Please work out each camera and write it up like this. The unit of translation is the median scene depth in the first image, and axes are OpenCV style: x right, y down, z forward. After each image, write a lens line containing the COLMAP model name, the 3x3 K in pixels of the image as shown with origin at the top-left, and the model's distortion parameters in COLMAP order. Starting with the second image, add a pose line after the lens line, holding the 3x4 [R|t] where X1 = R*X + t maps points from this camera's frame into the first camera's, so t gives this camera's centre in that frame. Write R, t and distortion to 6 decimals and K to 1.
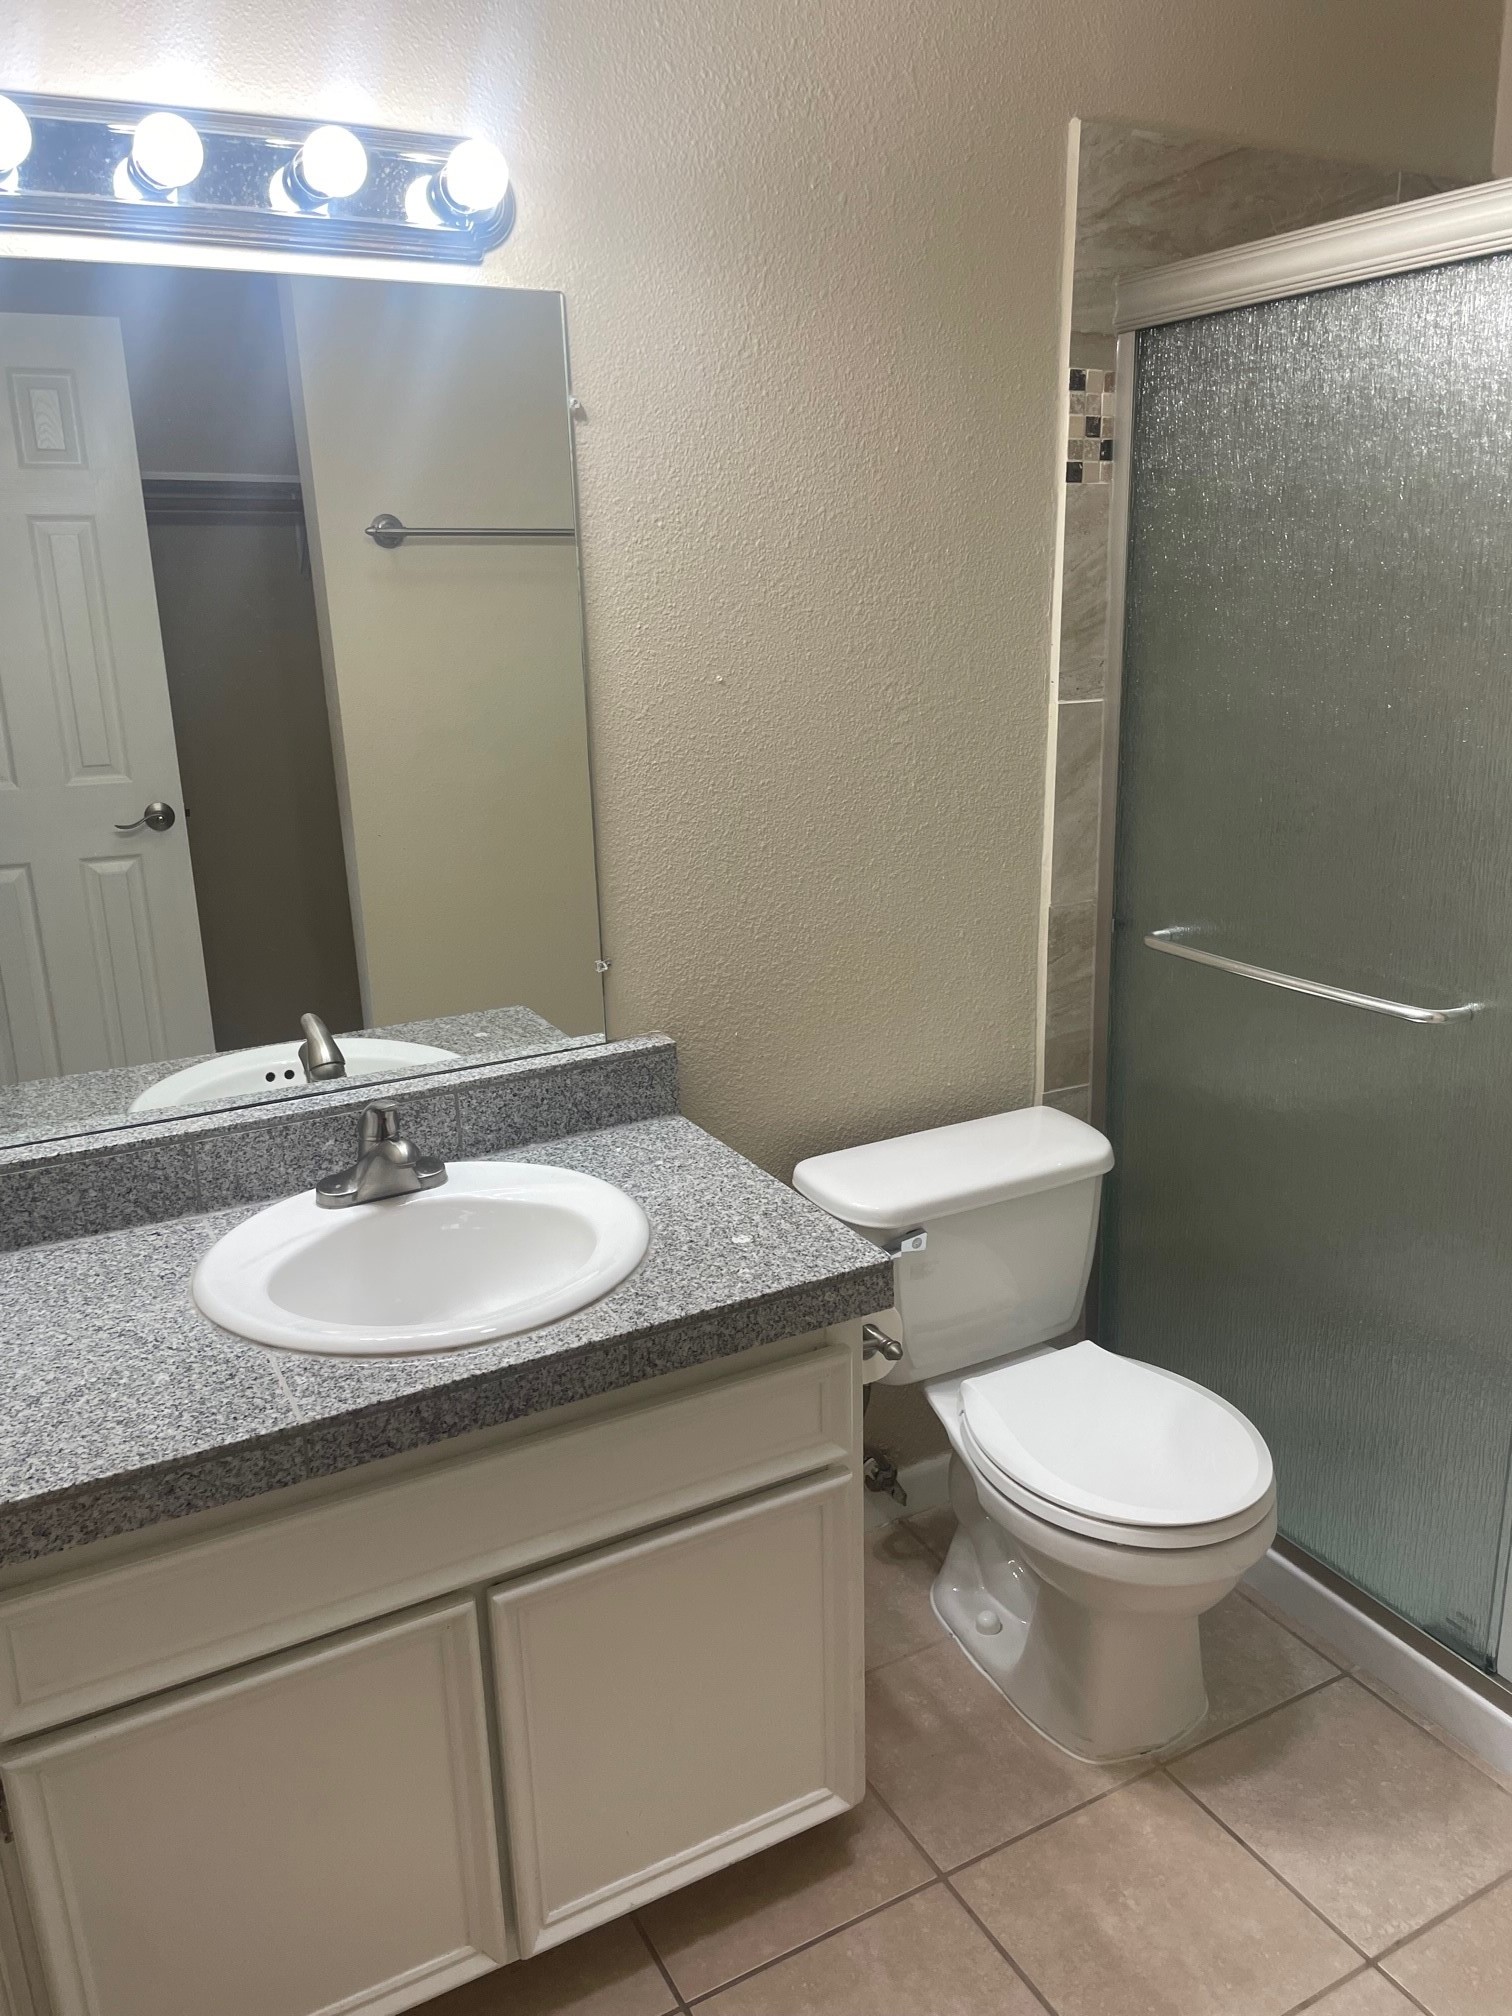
lens RADIAL K [[1567.5, 0, 766.6], [0, 1567.5, 1031.8], [0, 0, 1]] dist [0.096247, -0.131627]
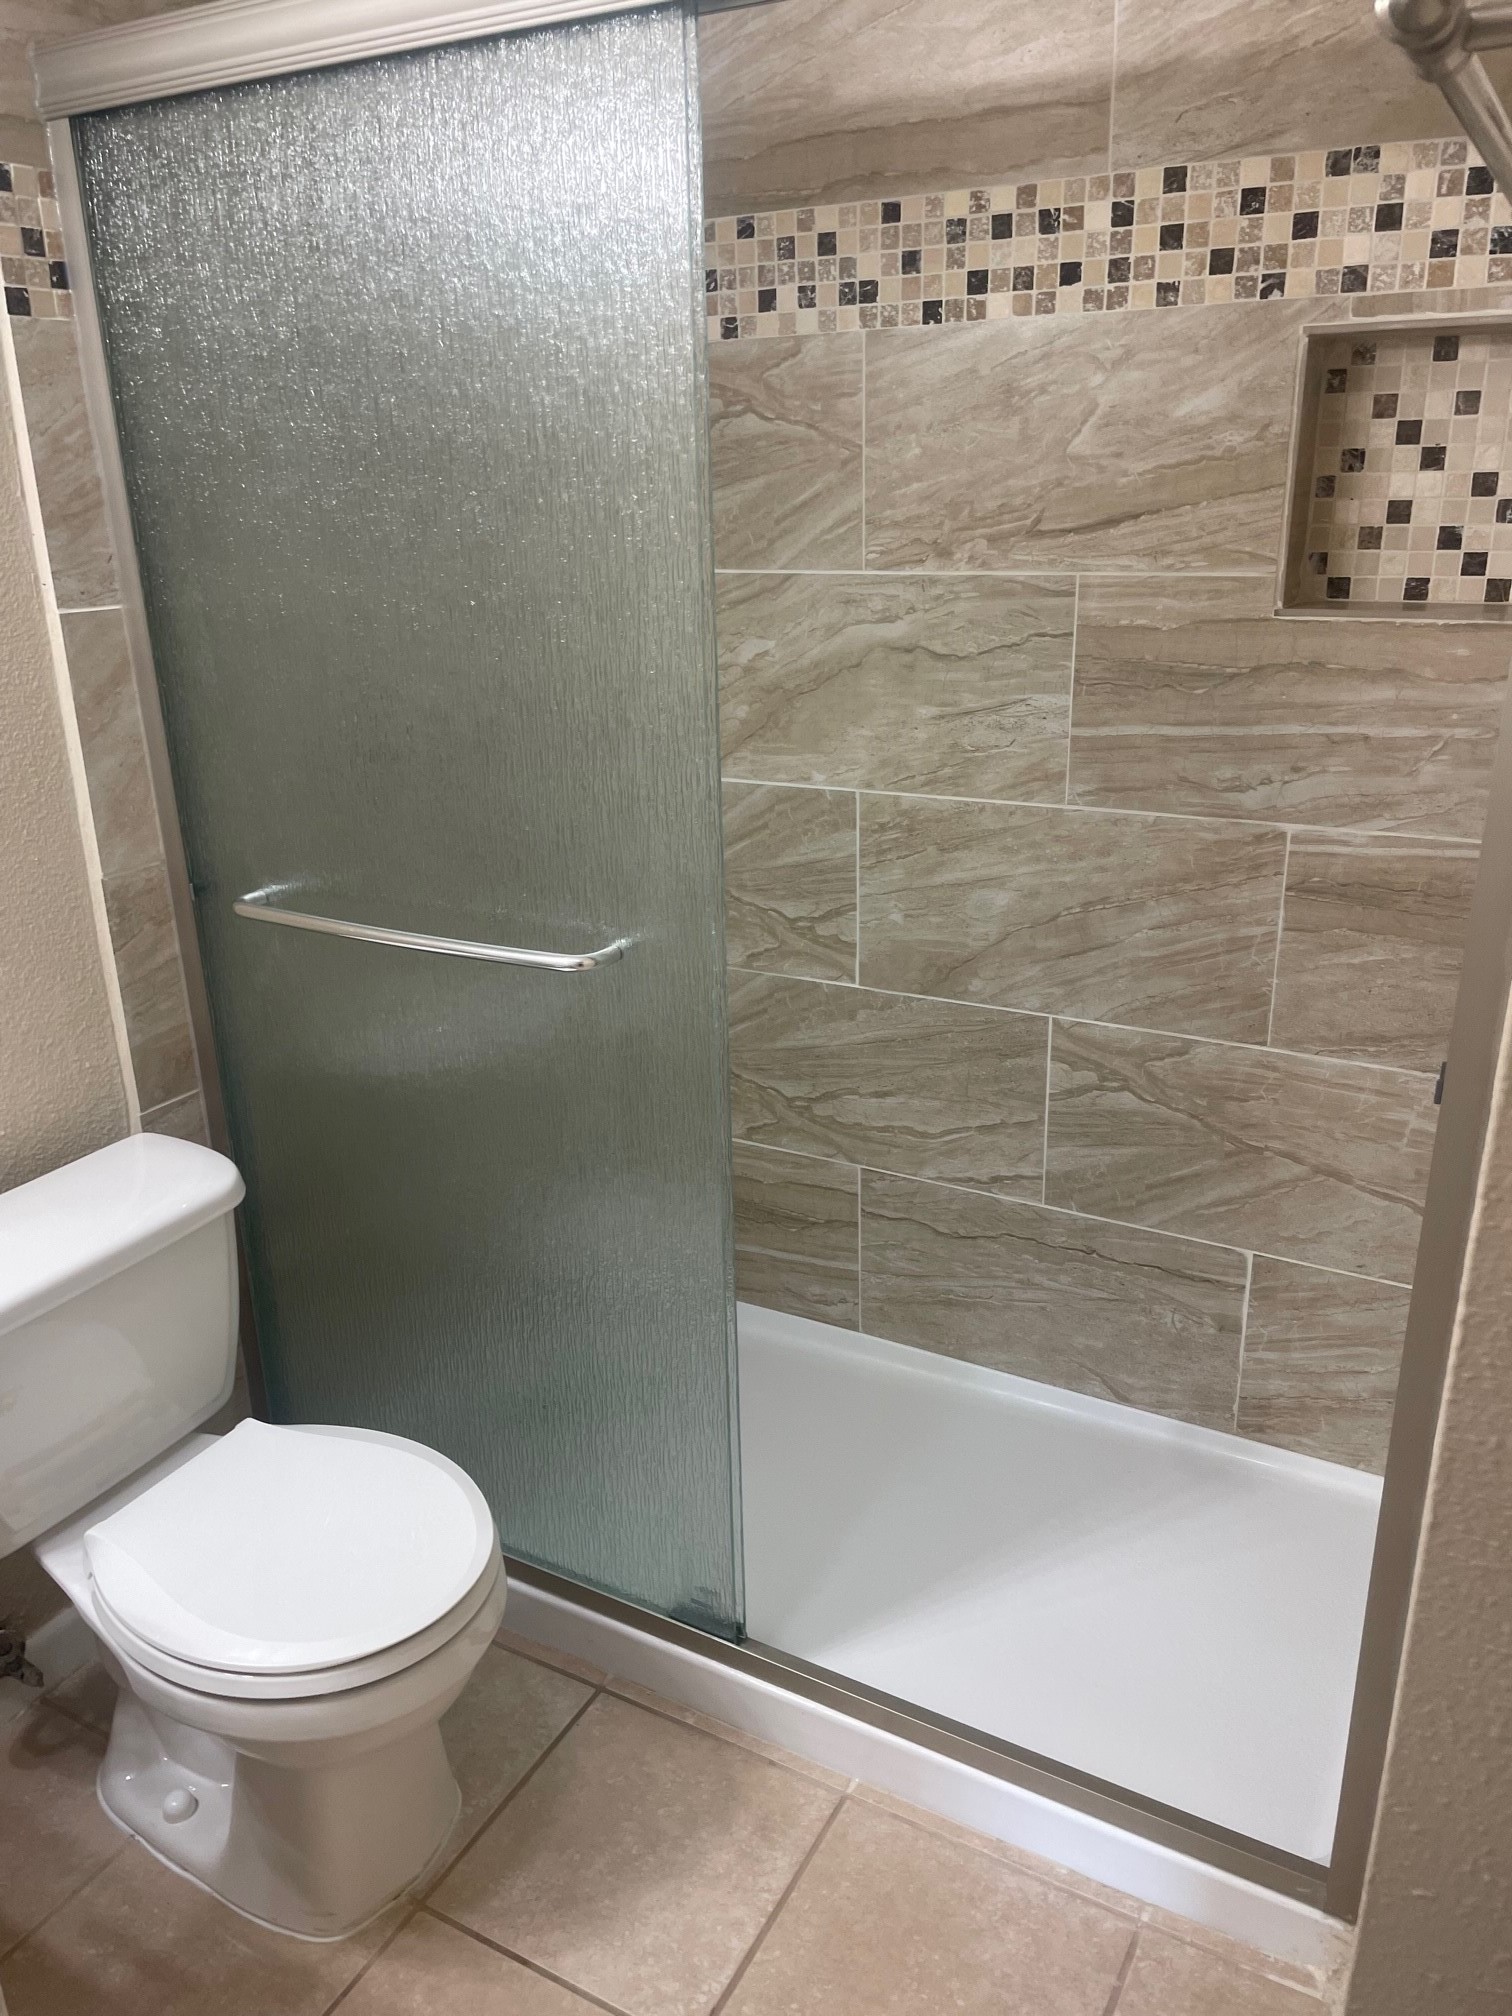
lens RADIAL K [[1534.1, 0, 756.0], [0, 1534.1, 1008.0], [0, 0, 1]] dist [0.101617, -0.143777]
pose [[0.849328, -0.172605, 0.498848, 0.066712], [0.150290, 0.984987, 0.084933, -0.036785], [-0.506018, 0.002836, 0.862518, 0.197061]]
